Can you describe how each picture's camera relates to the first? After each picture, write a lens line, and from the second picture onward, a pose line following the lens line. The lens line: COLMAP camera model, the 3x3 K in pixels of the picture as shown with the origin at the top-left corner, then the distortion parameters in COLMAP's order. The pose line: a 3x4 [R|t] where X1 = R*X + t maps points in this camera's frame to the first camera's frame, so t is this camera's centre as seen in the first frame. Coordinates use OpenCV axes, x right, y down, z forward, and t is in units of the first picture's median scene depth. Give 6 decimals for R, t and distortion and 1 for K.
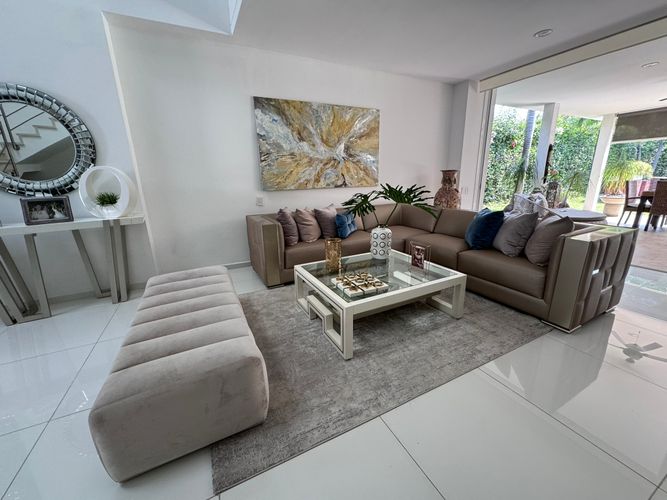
lens RADIAL K [[267.2, 0, 330.7], [0, 267.2, 251.7], [0, 0, 1]] dist [-0.003641, 0.000405]
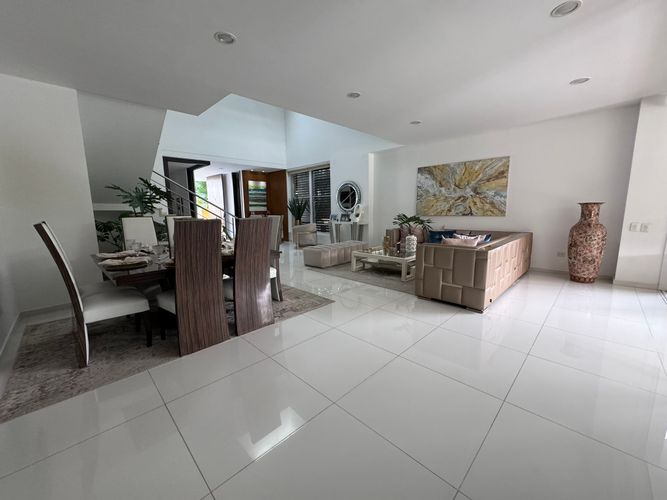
lens RADIAL K [[267.2, 0, 335.0], [0, 267.2, 249.2], [0, 0, 1]] dist [-0.003641, 0.000405]
pose [[0.311135, 0.163975, -0.936113, 1.240851], [-0.246901, 0.965128, 0.086996, -0.021301], [0.917734, 0.204060, 0.340770, -0.090116]]
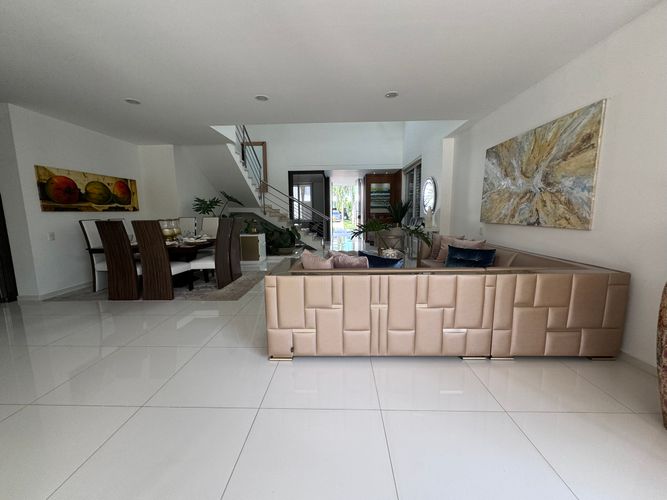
lens RADIAL K [[267.2, 0, 331.7], [0, 267.2, 249.6], [0, 0, 1]] dist [-0.003641, 0.000405]
pose [[-0.481898, 0.153520, -0.862674, 1.061598], [-0.209516, 0.935784, 0.283568, -0.290660], [0.850810, 0.317395, -0.418787, 0.900939]]
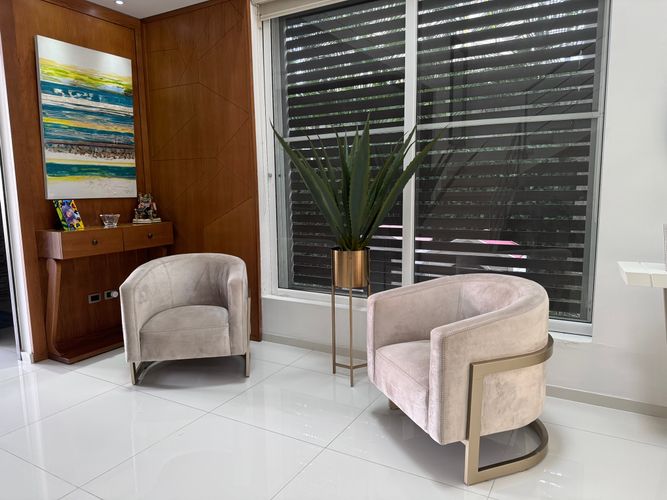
lens RADIAL K [[462.9, 0, 334.3], [0, 462.9, 249.2], [0, 0, 1]] dist [0.004313, 0.001025]
pose [[0.551514, 0.135058, -0.823160, -0.549428], [-0.224930, 0.974332, 0.009159, 0.016574], [0.803268, 0.180102, 0.567736, -0.089511]]
